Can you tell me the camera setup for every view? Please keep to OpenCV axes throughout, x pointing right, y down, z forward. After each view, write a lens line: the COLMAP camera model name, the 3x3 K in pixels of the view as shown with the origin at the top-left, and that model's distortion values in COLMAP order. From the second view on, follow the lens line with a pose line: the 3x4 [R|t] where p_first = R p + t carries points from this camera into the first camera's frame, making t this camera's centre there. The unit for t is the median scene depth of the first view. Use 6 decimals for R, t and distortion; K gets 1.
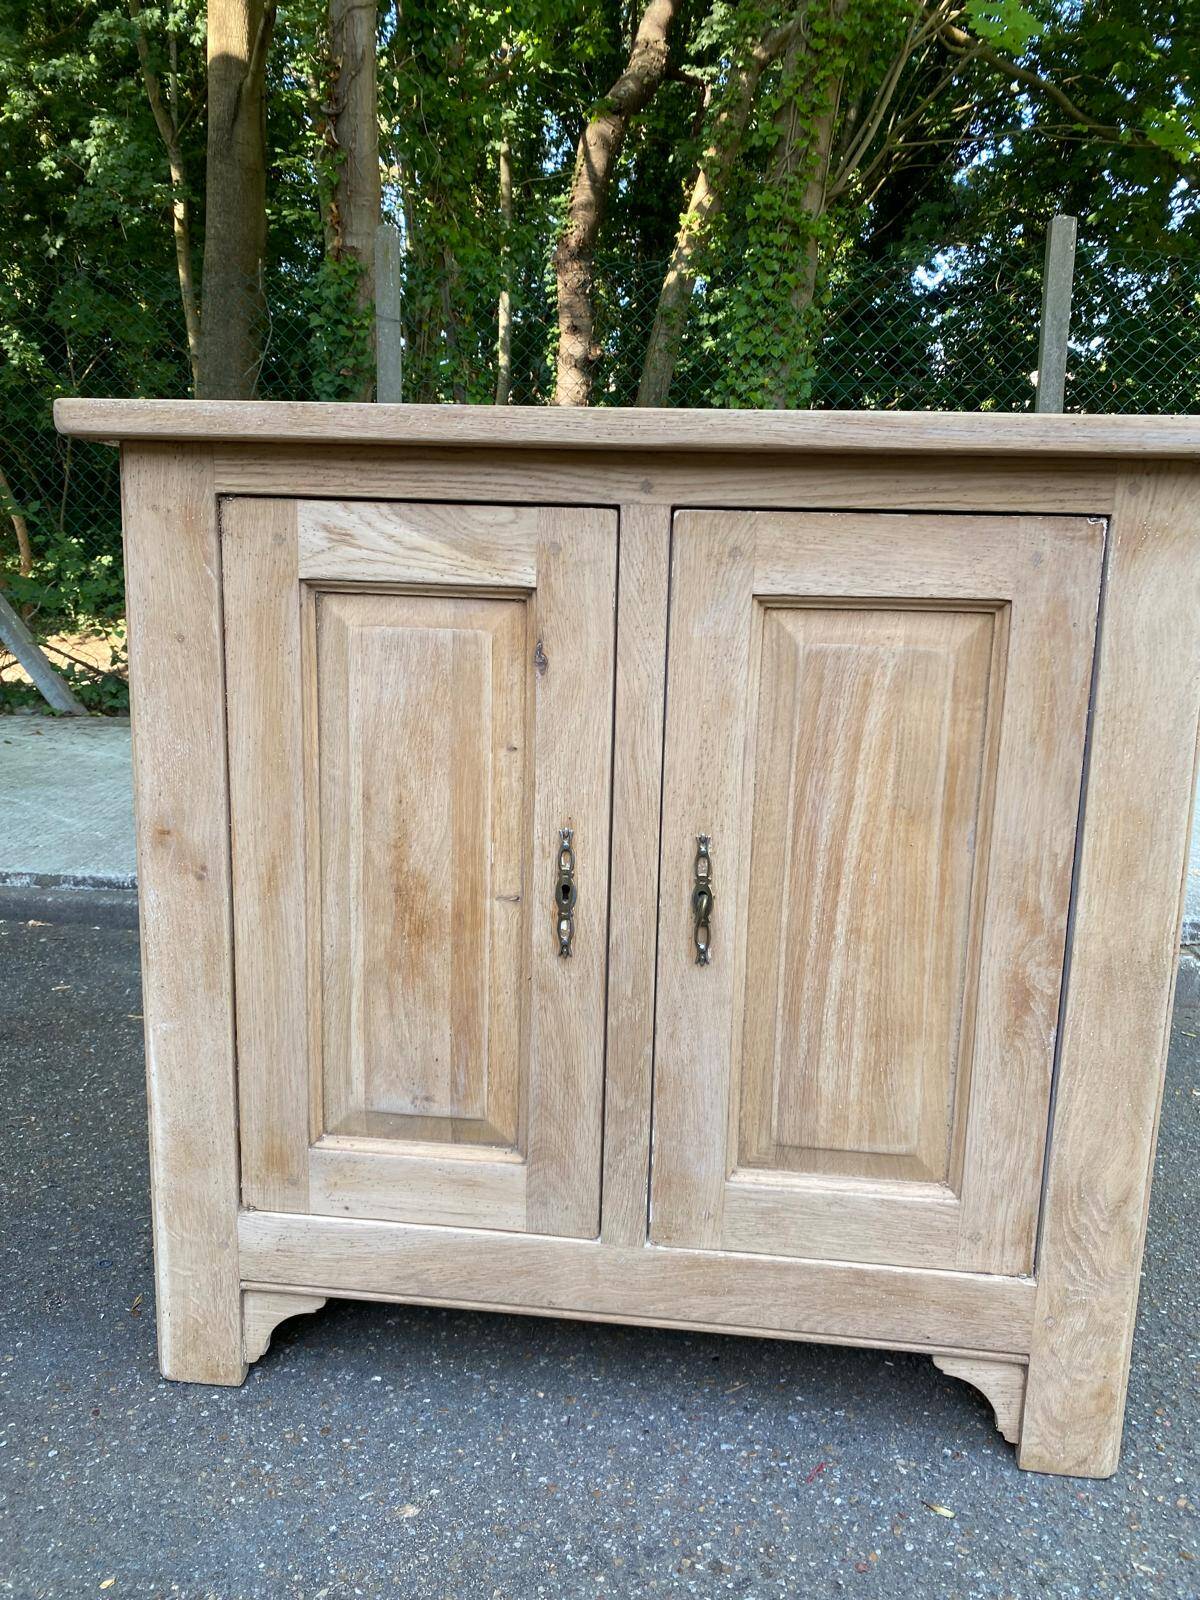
lens RADIAL K [[1231.3, 0, 604.2], [0, 1231.3, 789.5], [0, 0, 1]] dist [0.014472, -0.016177]
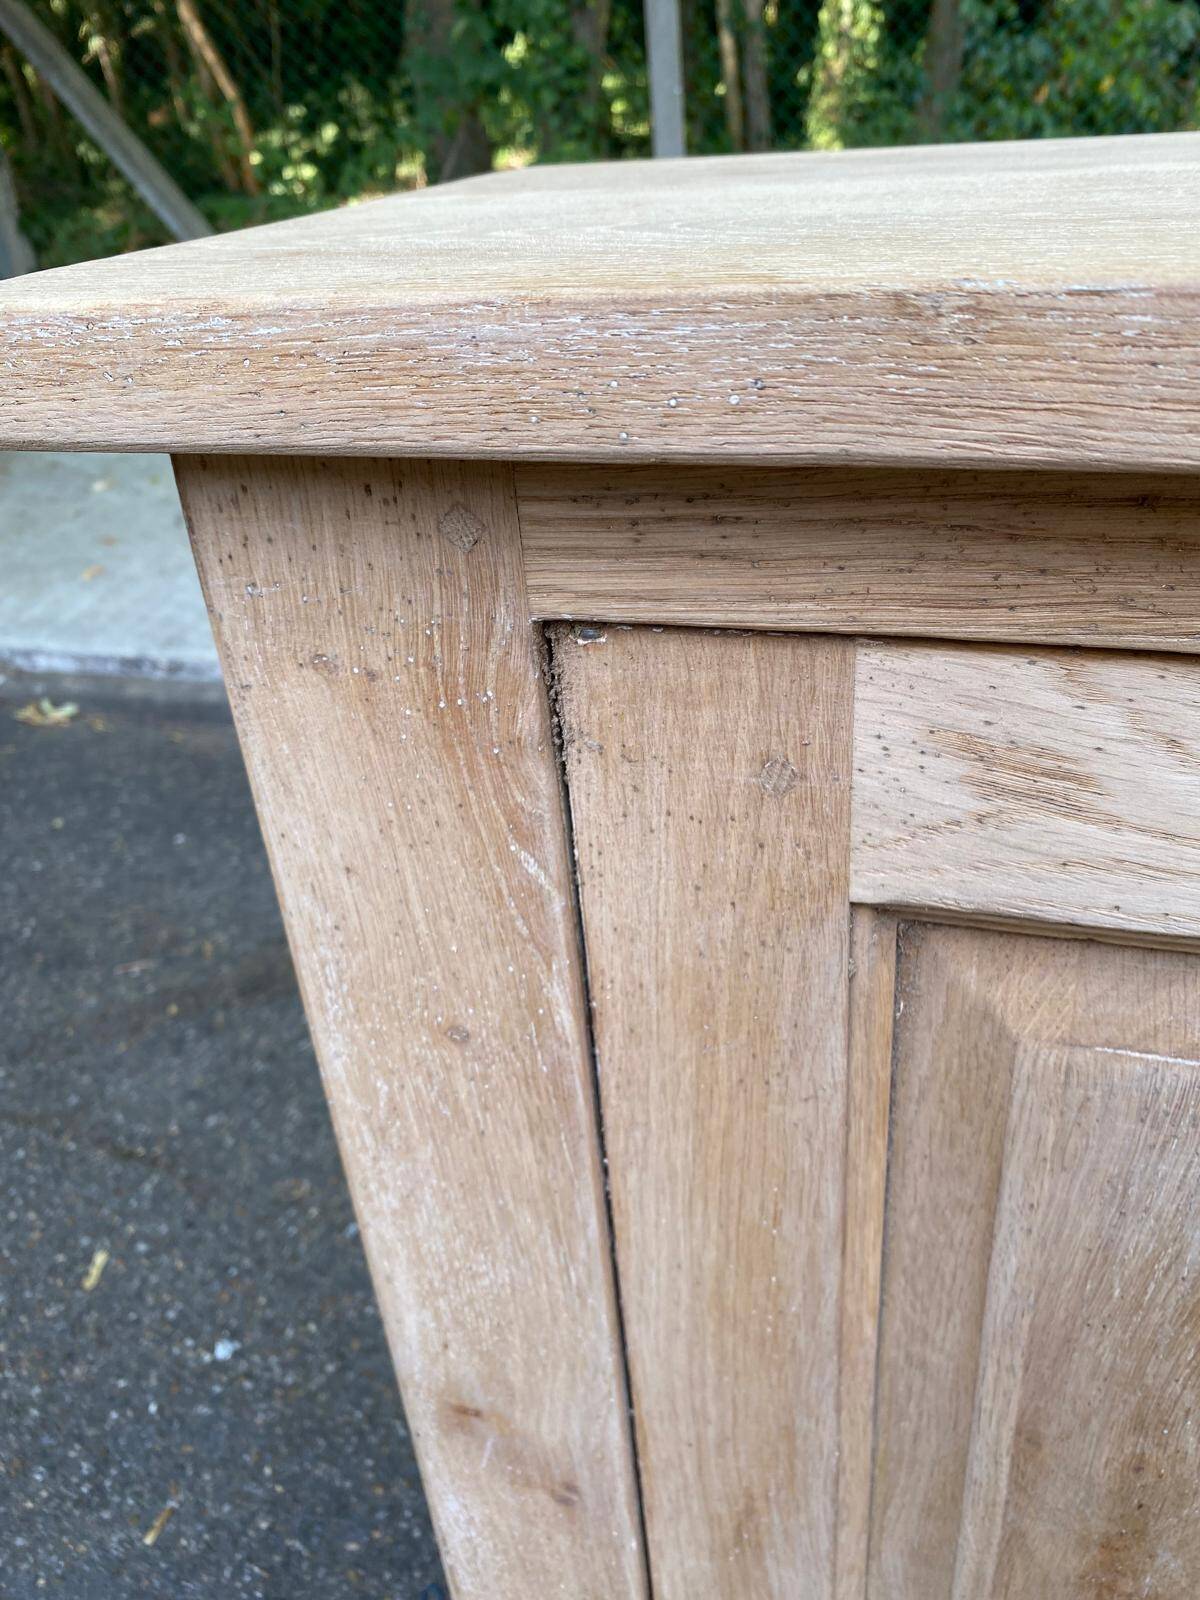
lens RADIAL K [[1231.3, 0, 621.5], [0, 1231.3, 766.5], [0, 0, 1]] dist [0.014472, -0.016177]
pose [[0.981023, 0.000772, -0.193888, -0.241412], [0.061048, 0.947901, 0.312660, -0.283915], [0.184028, -0.318563, 0.929866, 0.736874]]
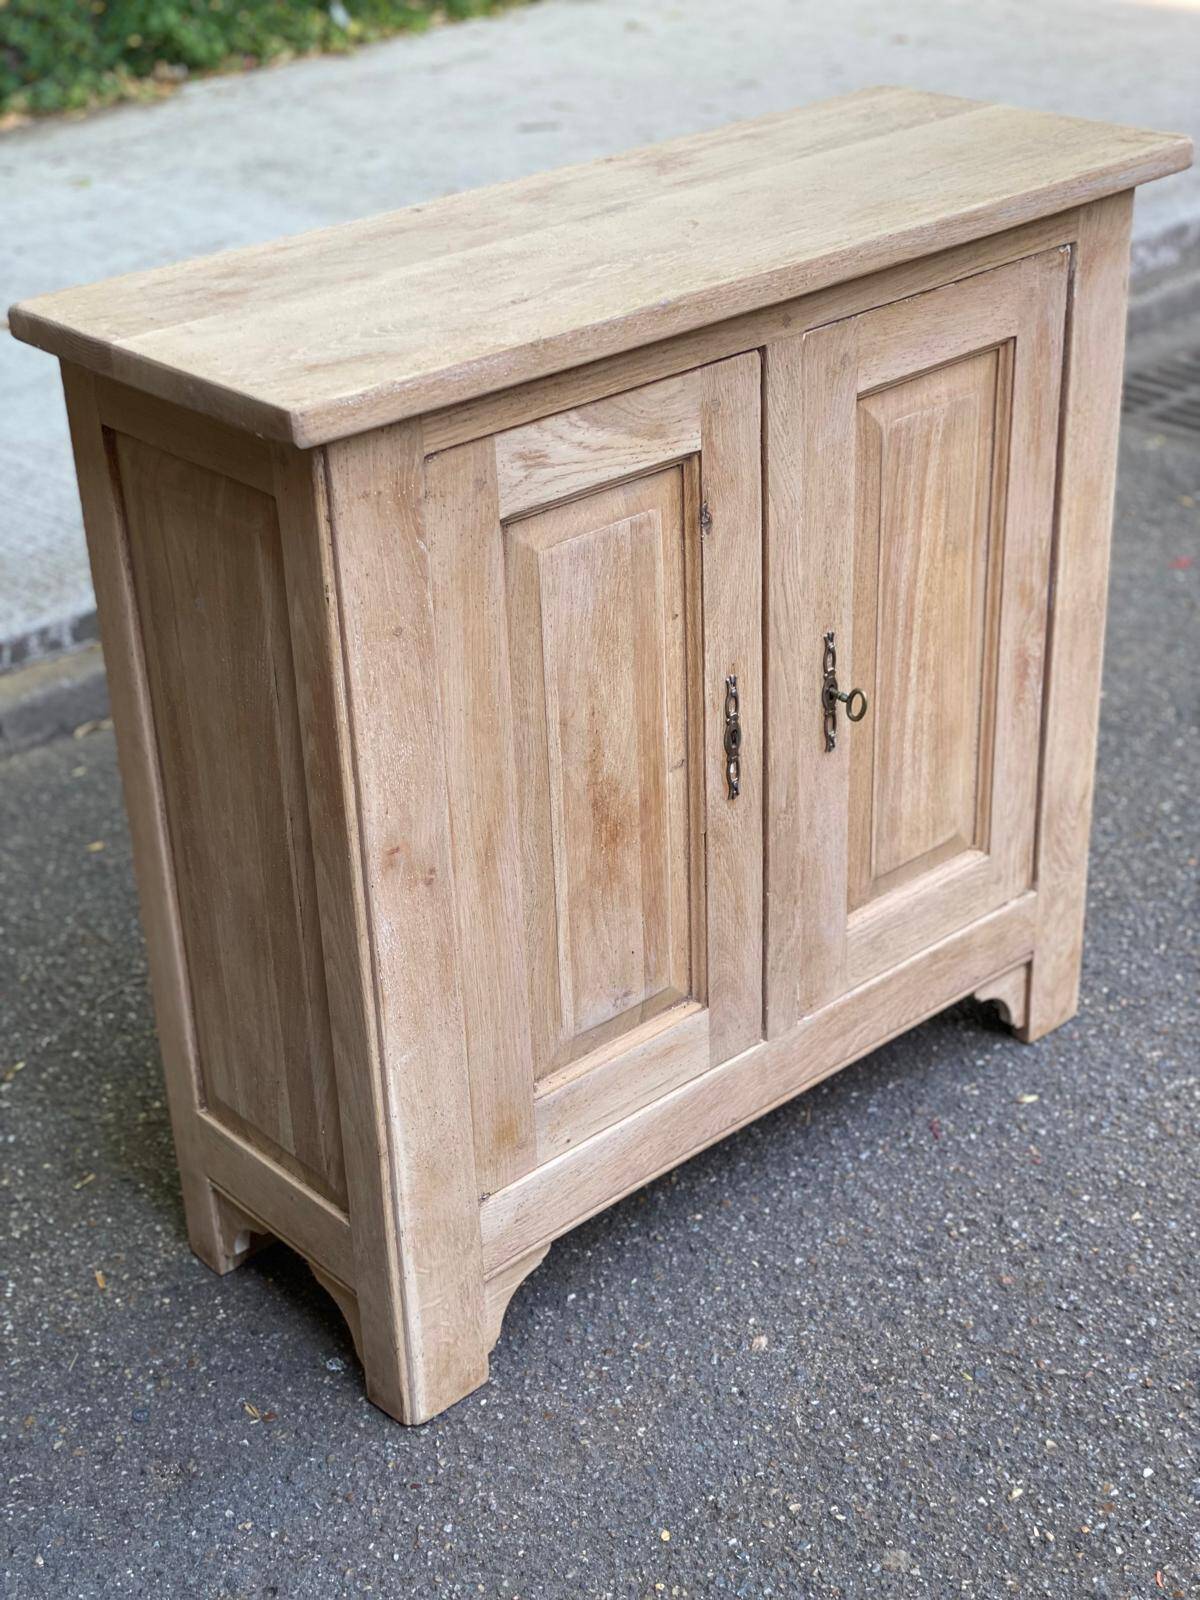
lens RADIAL K [[2403.3, 0, 591.4], [0, 2403.3, 812.4], [0, 0, 1]] dist [0.100777, 0.000000]
pose [[0.658040, -0.401178, 0.637213, -1.342680], [0.190767, 0.907464, 0.374321, -0.595532], [-0.728417, -0.124759, 0.673679, -0.204361]]
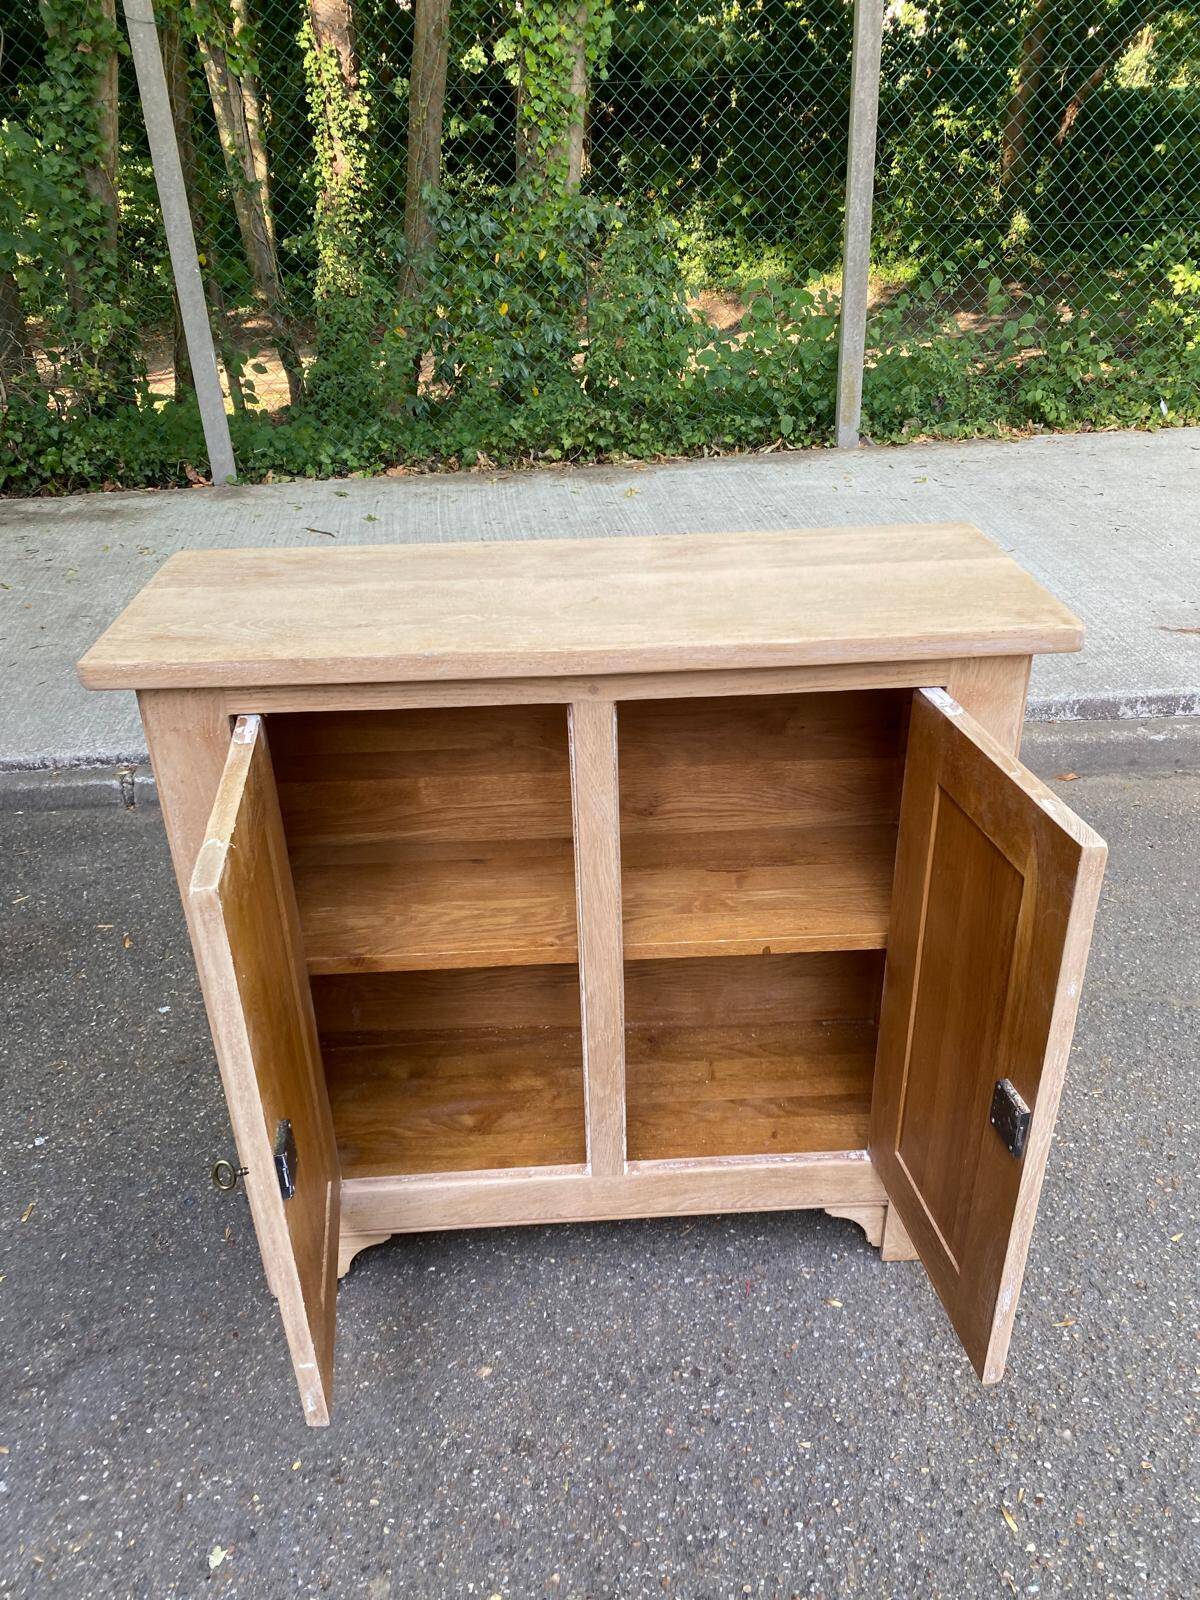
lens RADIAL K [[1231.3, 0, 618.7], [0, 1231.3, 789.5], [0, 0, 1]] dist [0.014472, -0.016177]
pose [[0.983610, -0.122849, 0.131983, -0.108961], [0.076838, 0.947775, 0.309545, -0.499307], [-0.163118, -0.294331, 0.941680, -0.194569]]
